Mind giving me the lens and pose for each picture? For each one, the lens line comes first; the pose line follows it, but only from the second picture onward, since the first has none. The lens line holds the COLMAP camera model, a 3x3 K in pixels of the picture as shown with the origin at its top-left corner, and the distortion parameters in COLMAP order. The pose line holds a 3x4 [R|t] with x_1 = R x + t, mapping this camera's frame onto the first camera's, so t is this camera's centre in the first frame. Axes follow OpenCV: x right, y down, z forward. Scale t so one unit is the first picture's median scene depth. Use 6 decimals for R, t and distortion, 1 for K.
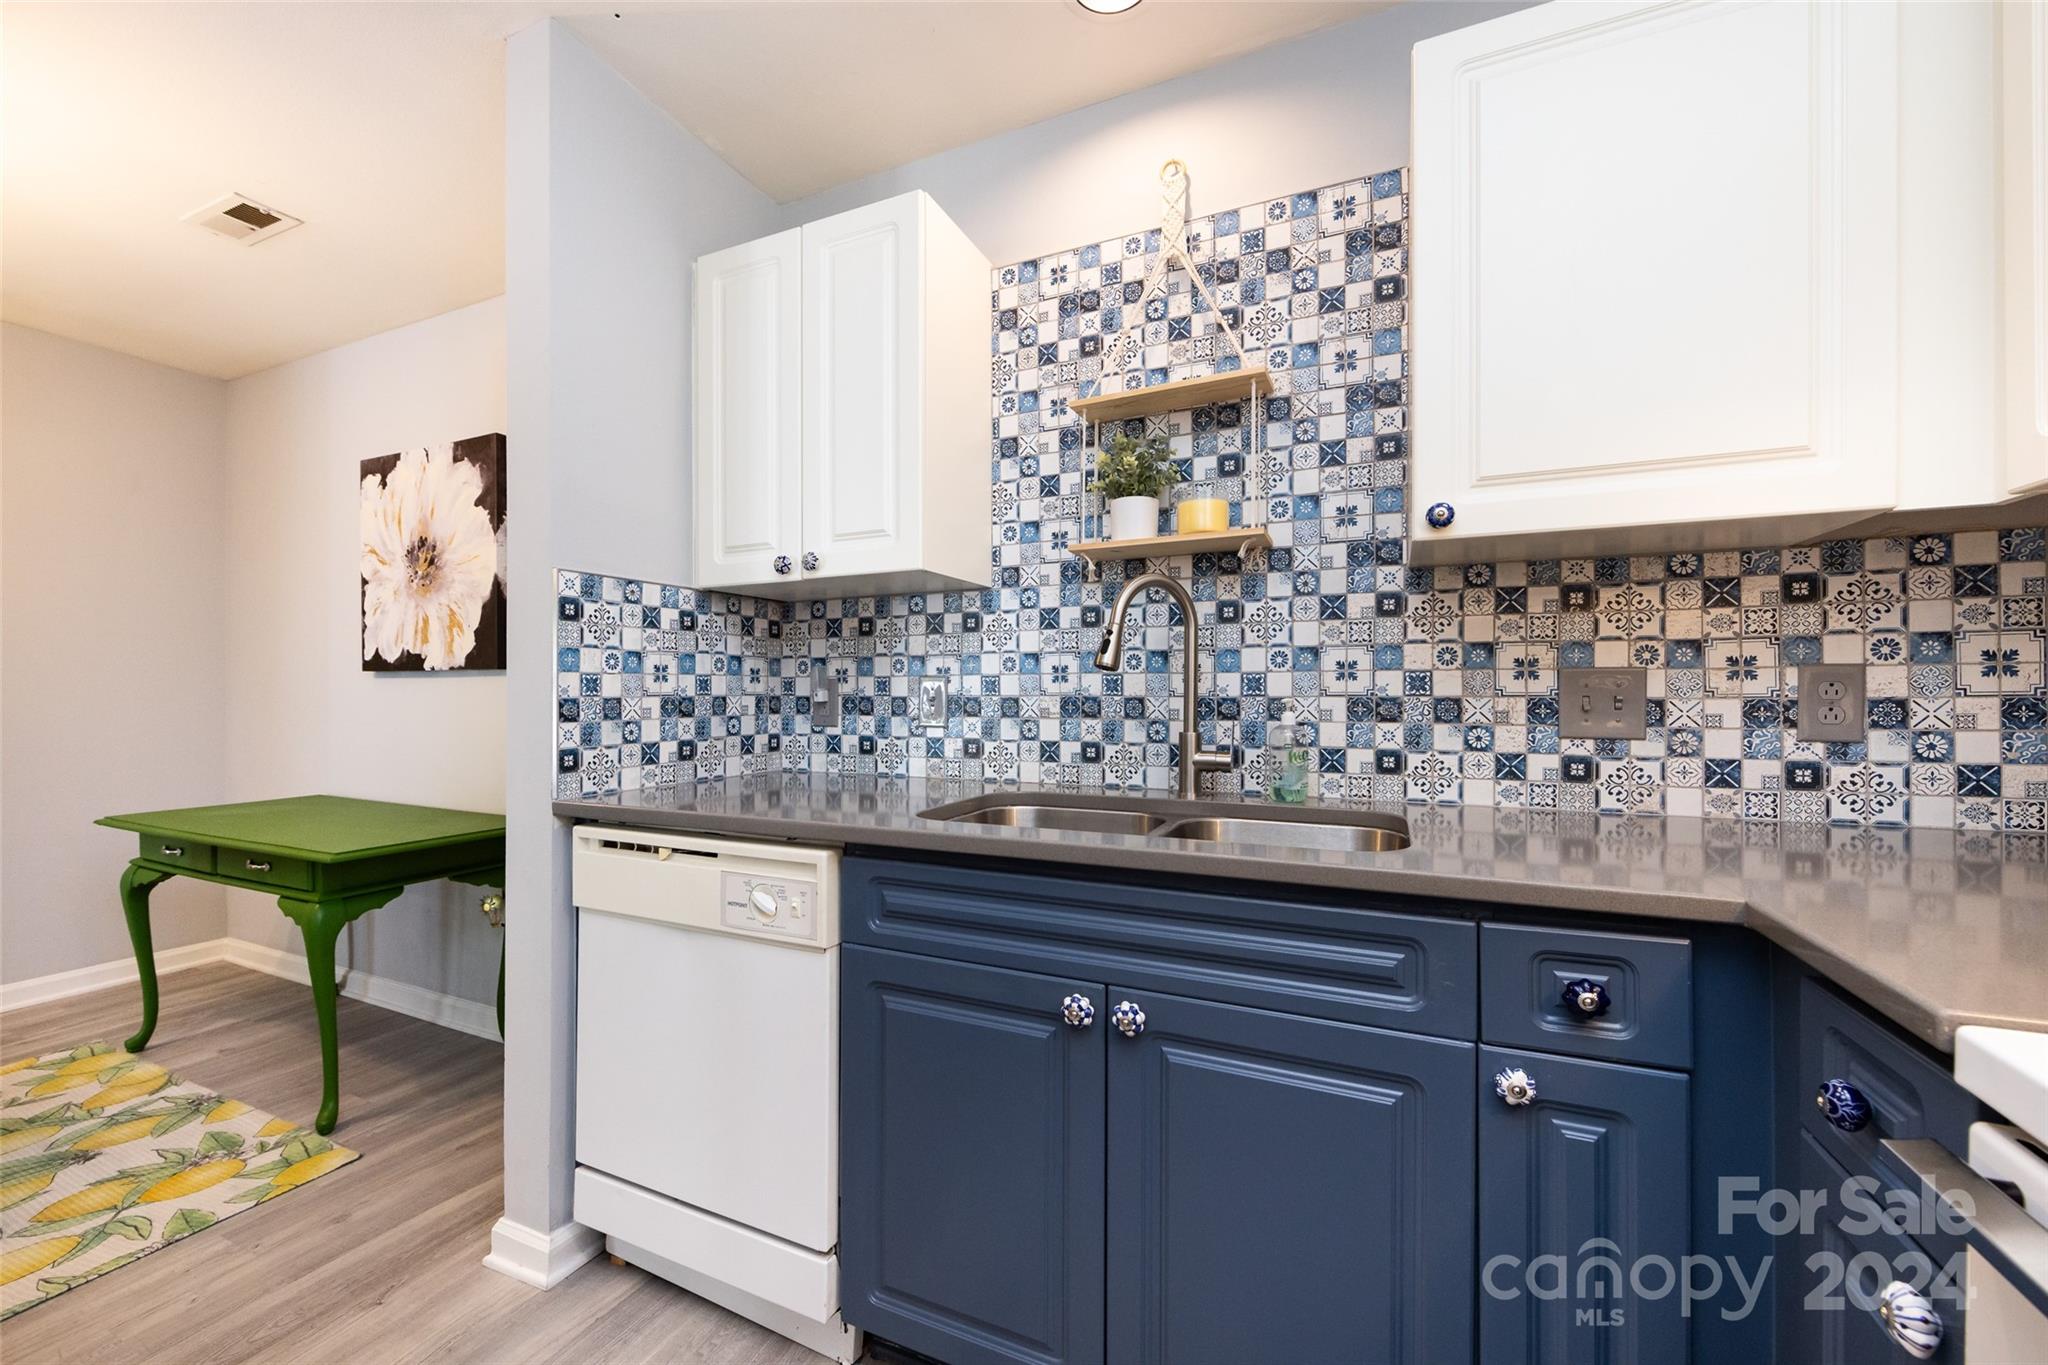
lens RADIAL K [[800.7, 0, 1023.3], [0, 800.7, 695.5], [0, 0, 1]] dist [-0.001913, -0.000339]
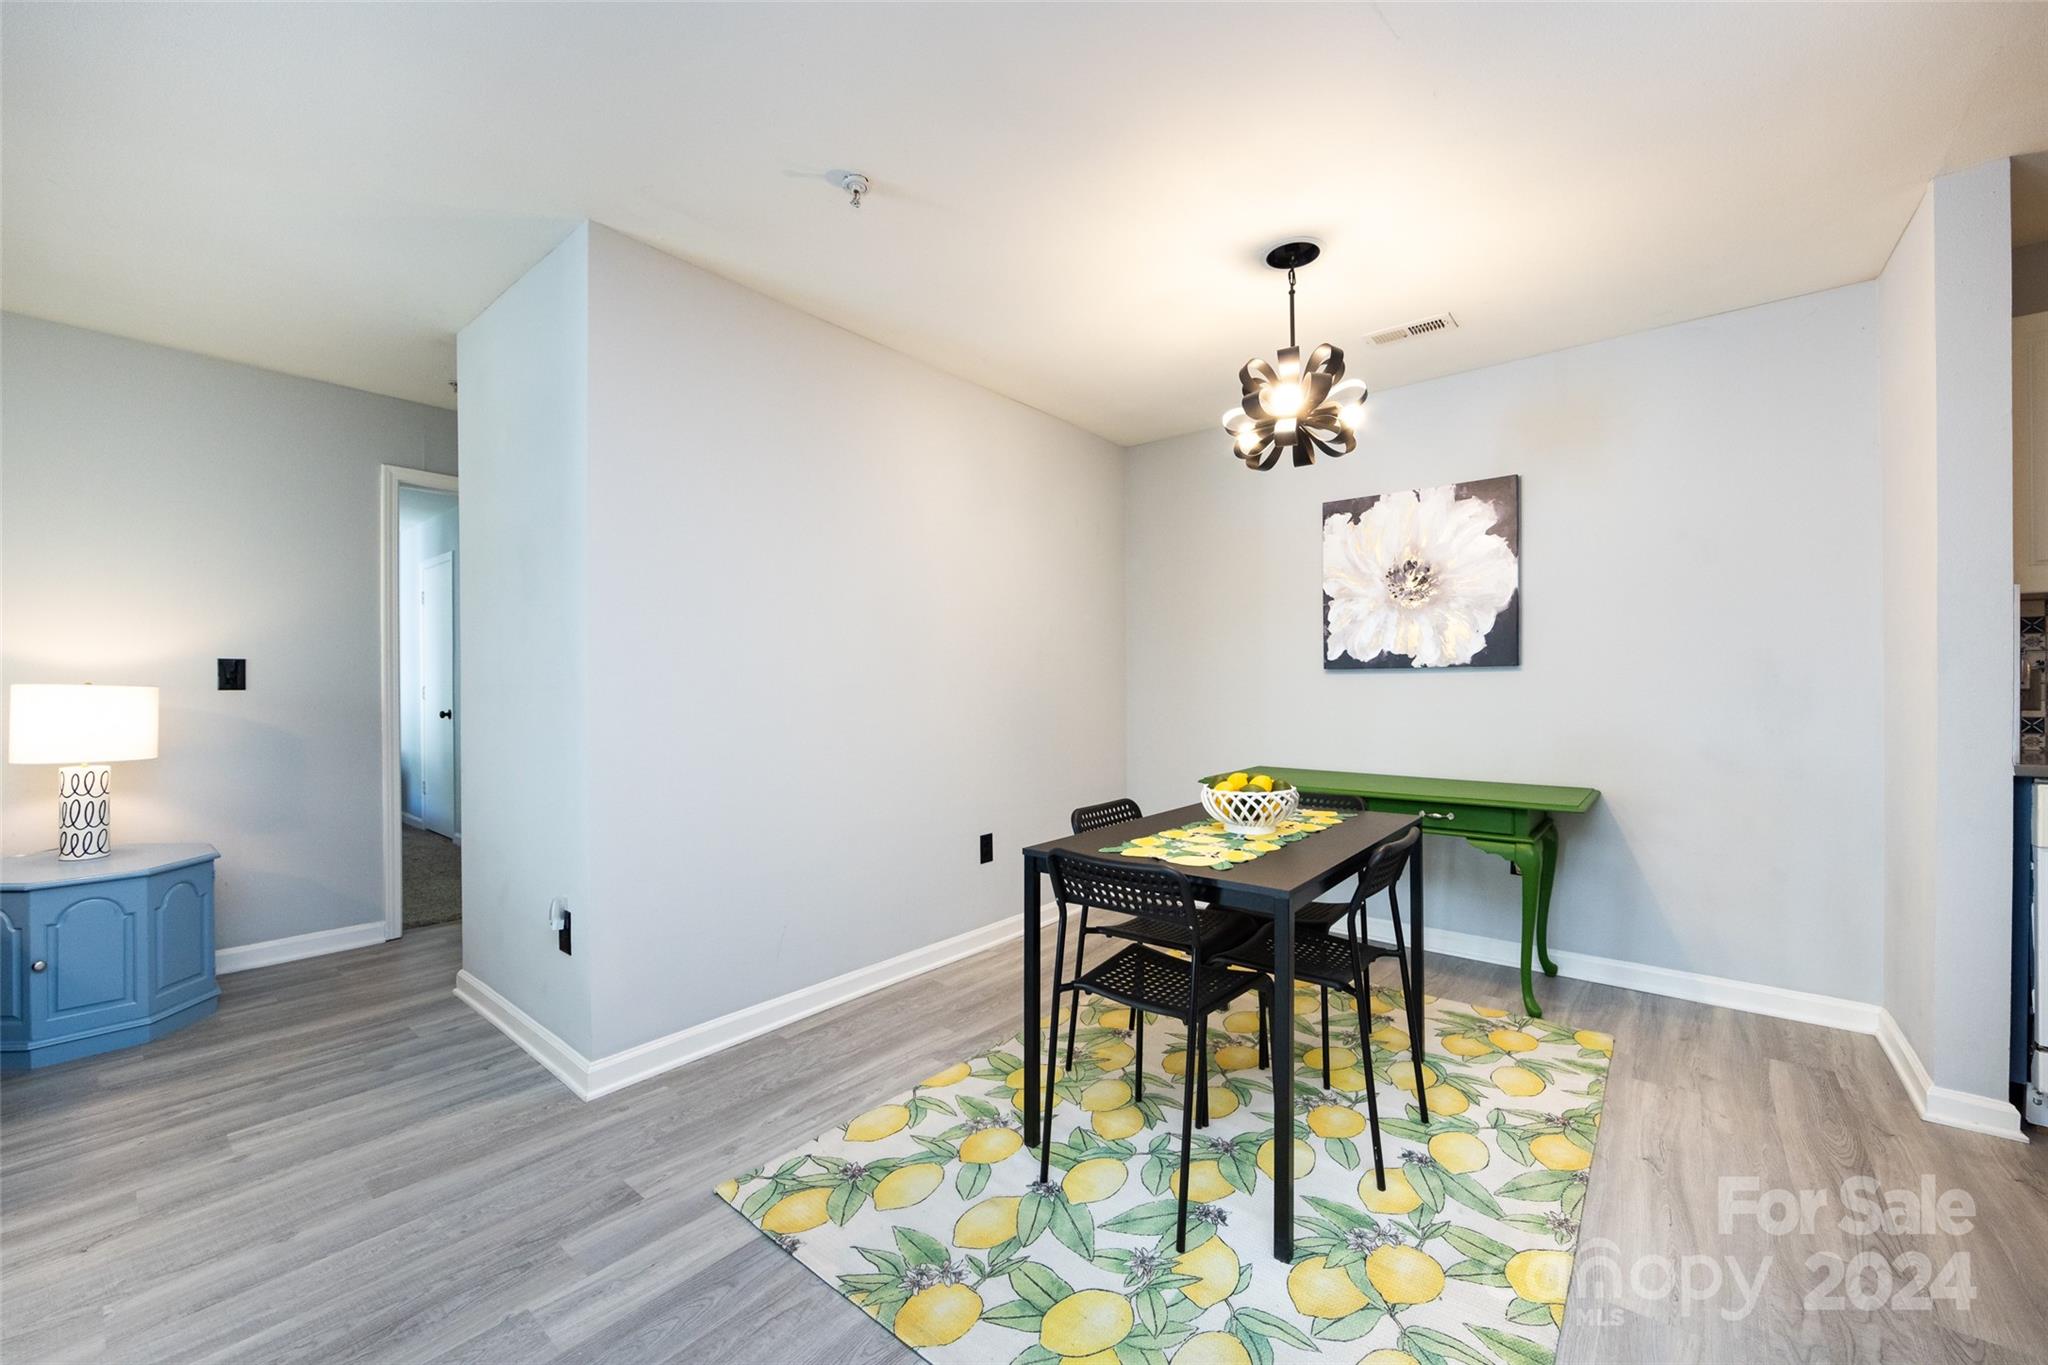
lens RADIAL K [[803.4, 0, 1020.1], [0, 803.4, 687.6], [0, 0, 1]] dist [-0.003121, -0.000203]
pose [[0.965182, -0.007460, -0.261472, -1.542538], [0.007971, 0.999968, 0.000895, -0.008805], [0.261457, -0.002948, 0.965211, -0.570272]]
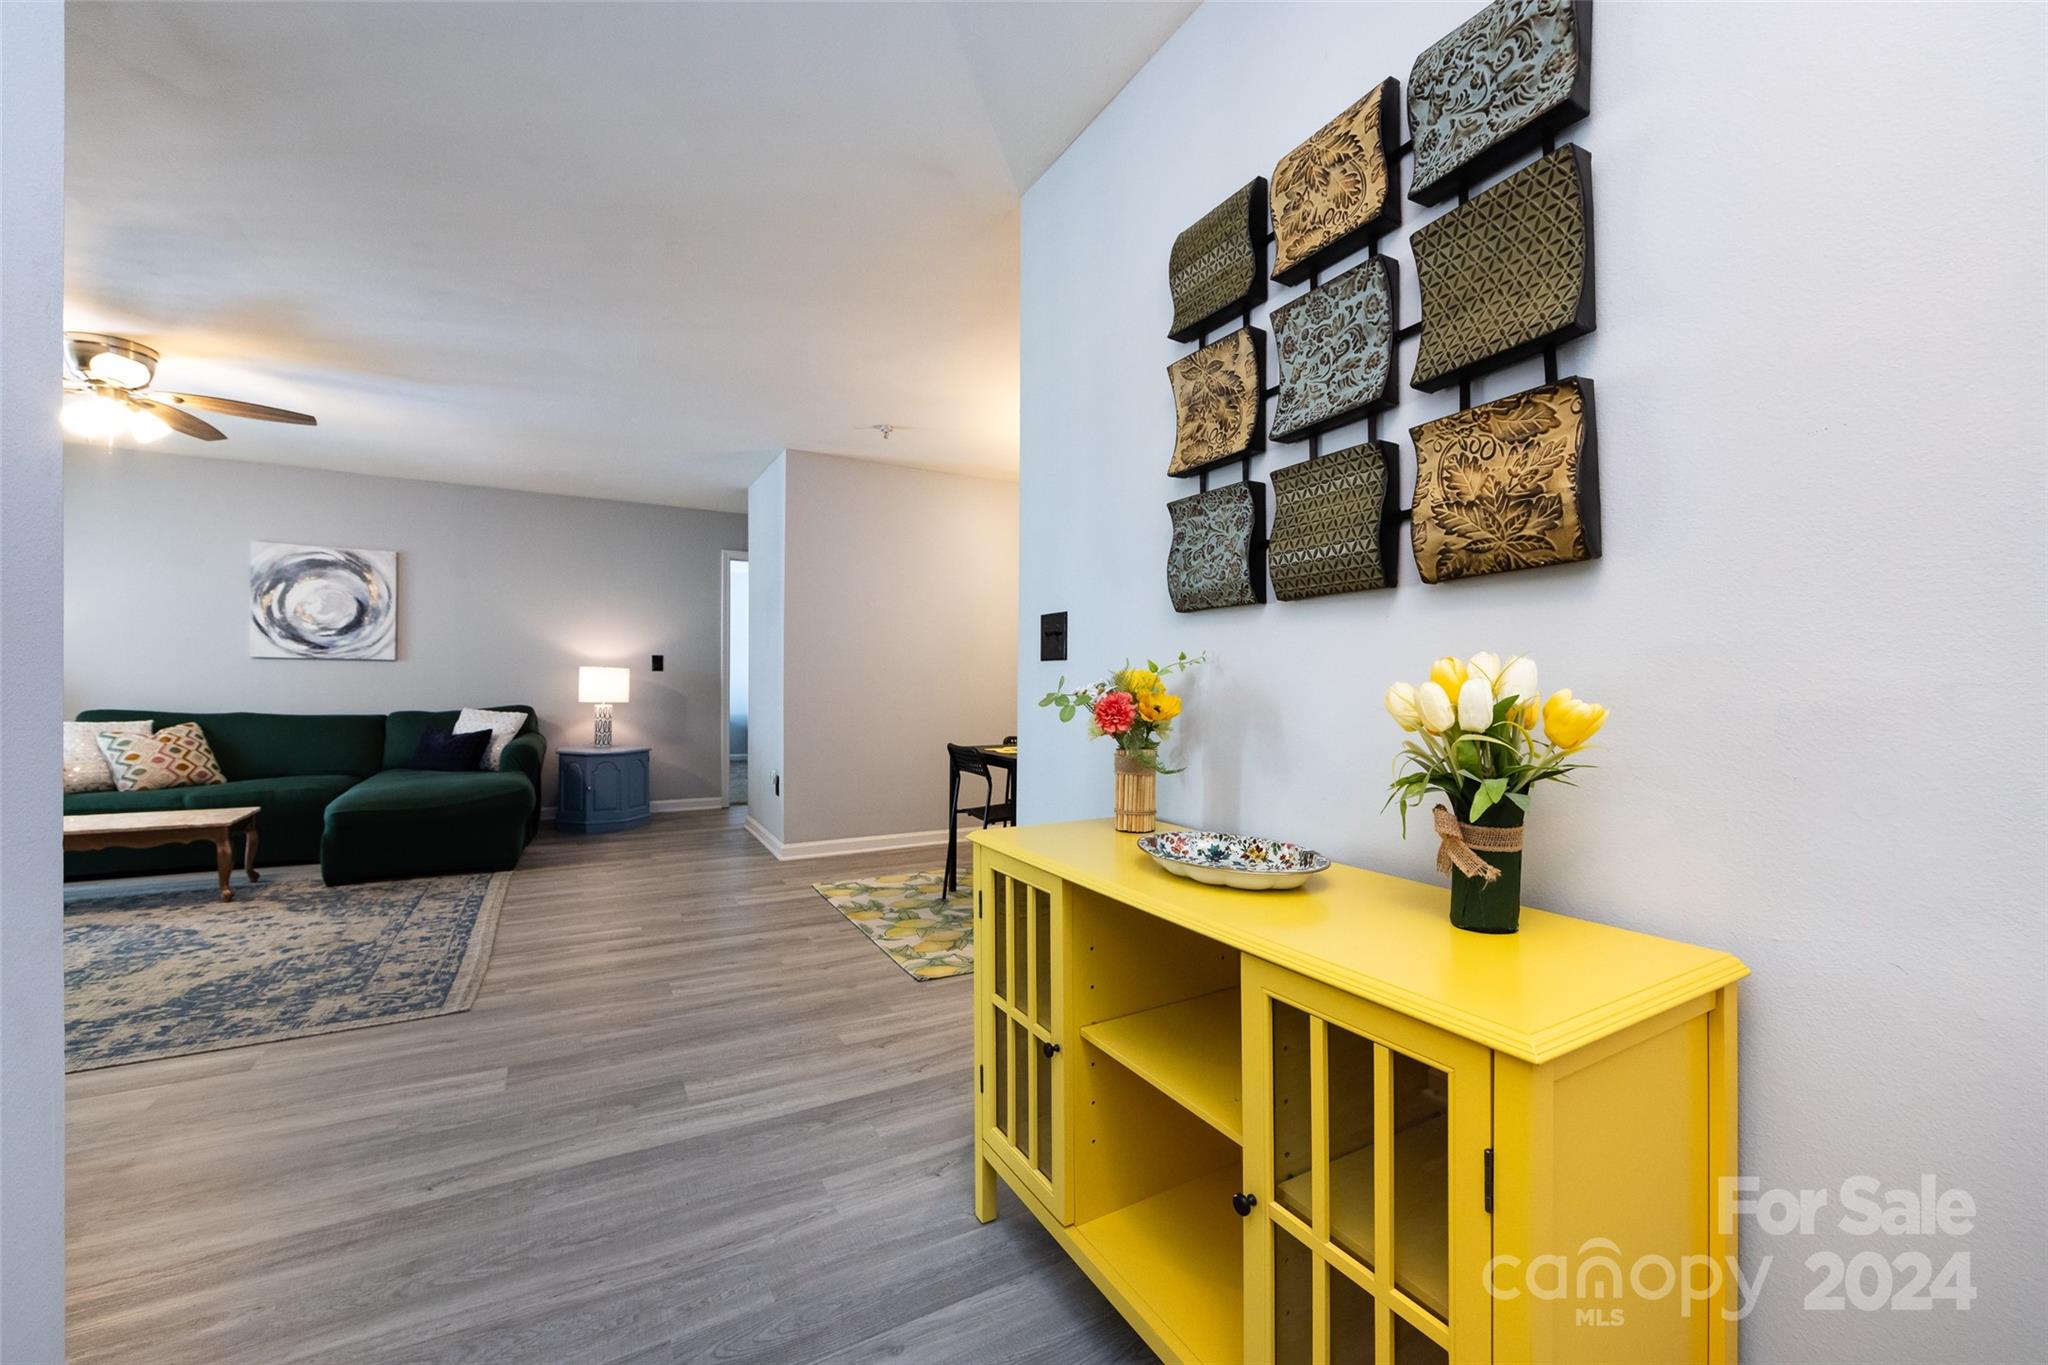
lens RADIAL K [[803.4, 0, 1020.1], [0, 803.4, 687.6], [0, 0, 1]] dist [-0.003121, -0.000203]
pose [[0.808108, 0.006195, -0.589002, -0.317371], [-0.003968, 0.999979, 0.005074, 0.033293], [0.589021, -0.001763, 0.808116, -1.231436]]
